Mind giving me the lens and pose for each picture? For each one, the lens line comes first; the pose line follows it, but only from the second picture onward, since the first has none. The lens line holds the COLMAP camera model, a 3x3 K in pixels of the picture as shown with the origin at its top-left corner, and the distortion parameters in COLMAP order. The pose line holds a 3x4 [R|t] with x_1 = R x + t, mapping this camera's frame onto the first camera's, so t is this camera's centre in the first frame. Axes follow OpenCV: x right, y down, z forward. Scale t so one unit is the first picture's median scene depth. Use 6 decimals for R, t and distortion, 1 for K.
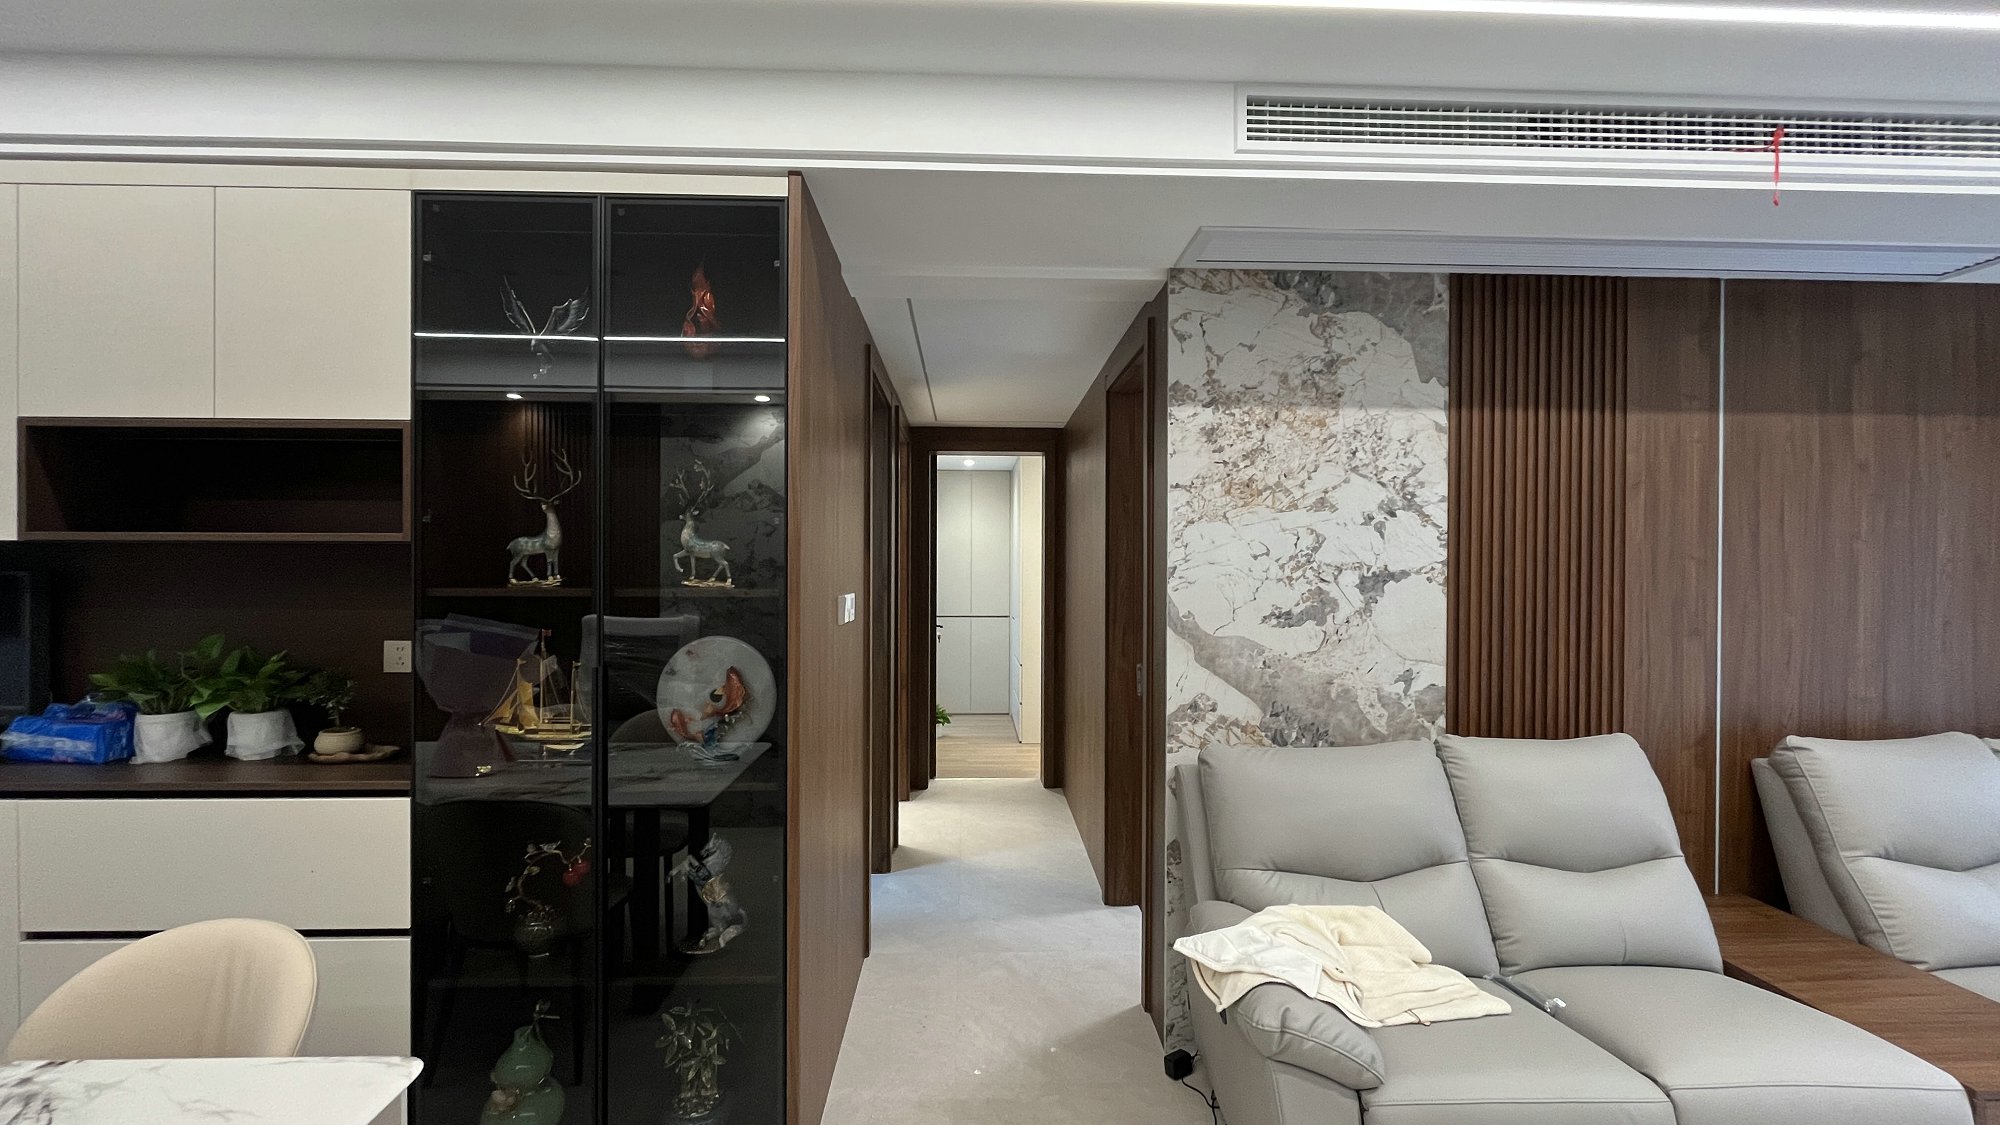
lens RADIAL K [[813.7, 0, 999.3], [0, 813.7, 567.7], [0, 0, 1]] dist [-0.001402, -0.000007]
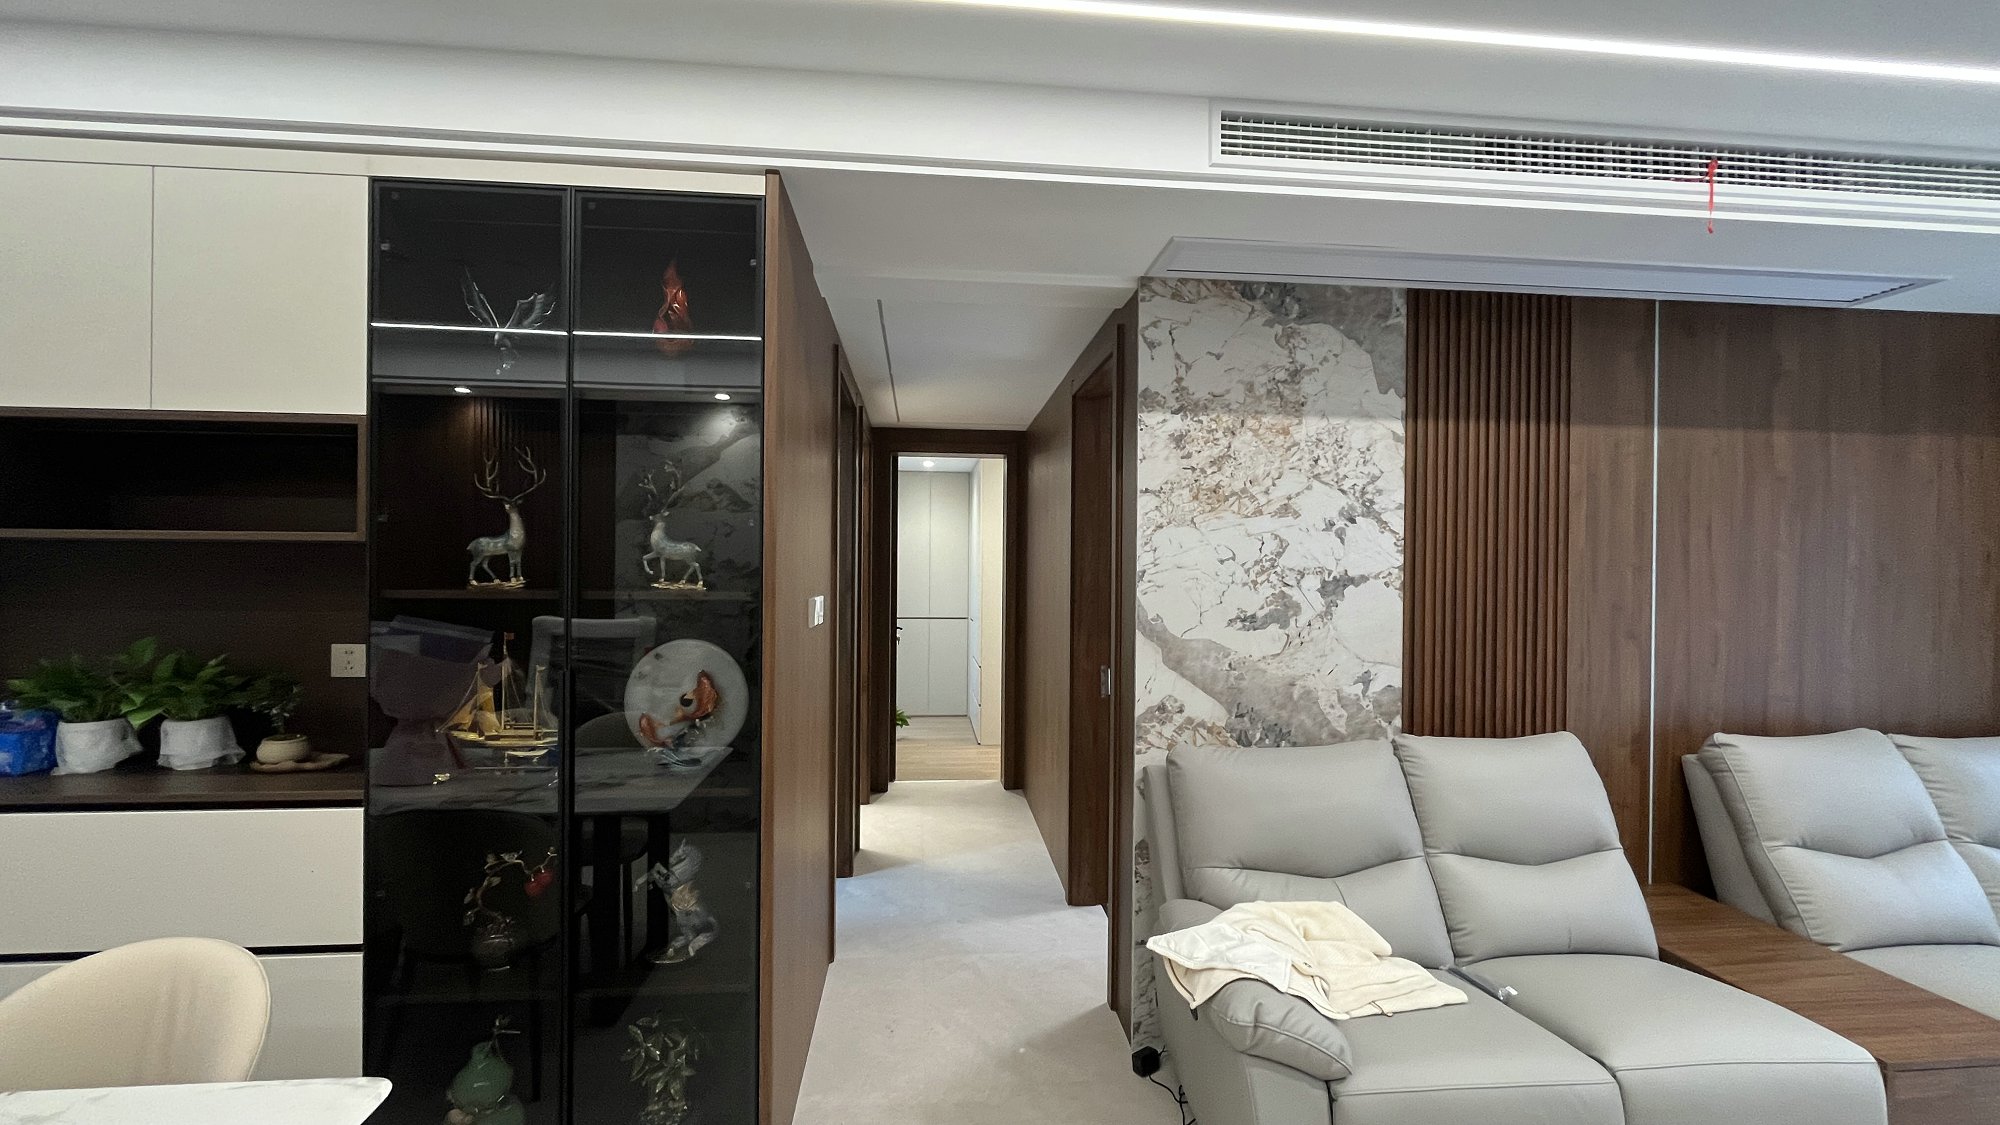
lens RADIAL K [[813.7, 0, 999.3], [0, 813.7, 567.7], [0, 0, 1]] dist [-0.001402, -0.000007]
pose [[0.998269, 0.004977, 0.058603, -0.023782], [-0.004878, 0.999986, -0.001831, -0.002081], [-0.058611, 0.001541, 0.998280, -0.002818]]
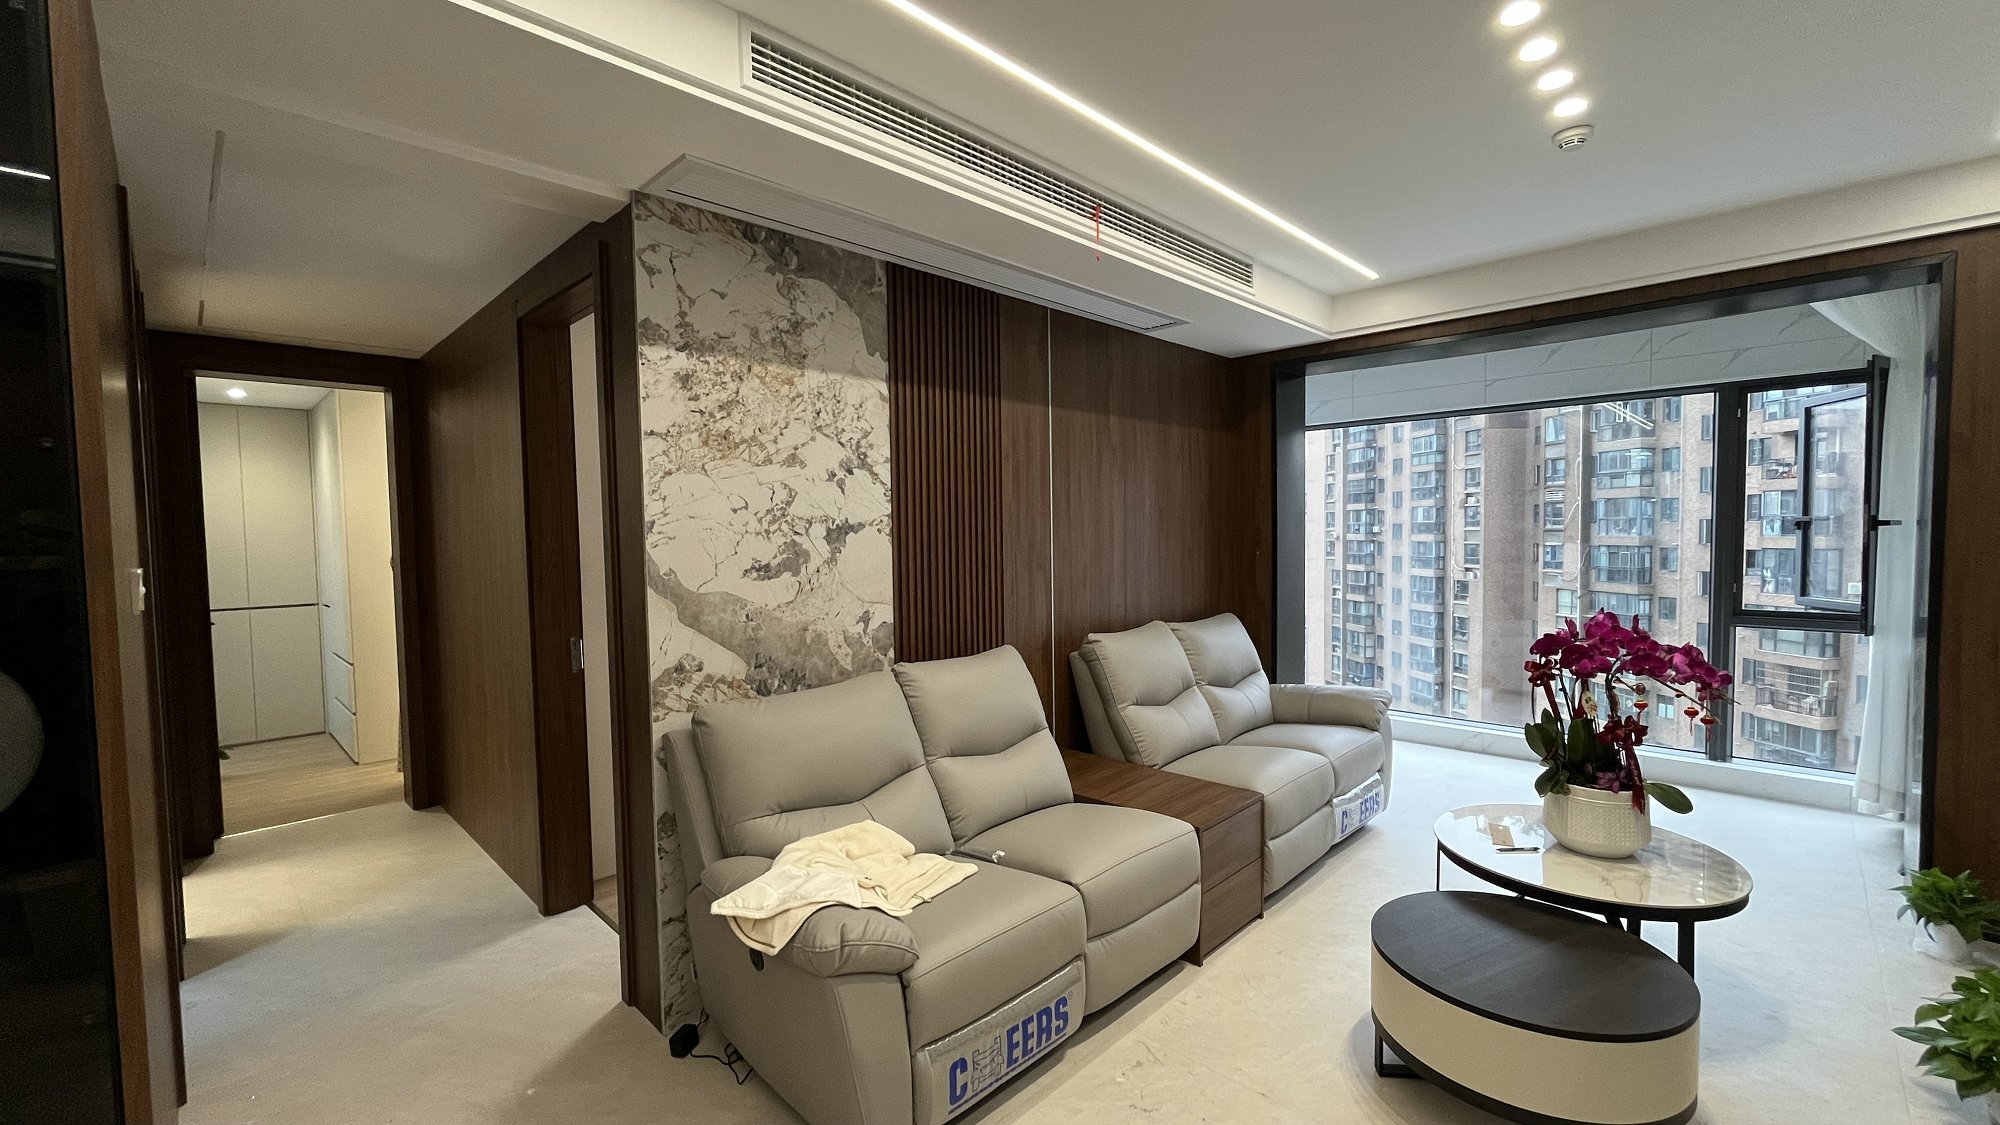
lens RADIAL K [[810.2, 0, 1004.1], [0, 810.2, 568.4], [0, 0, 1]] dist [-0.004405, -0.000162]
pose [[0.722882, -0.049197, 0.689218, -0.131907], [0.023124, 0.998626, 0.047029, 0.018444], [-0.690585, -0.018059, 0.723026, 0.059092]]
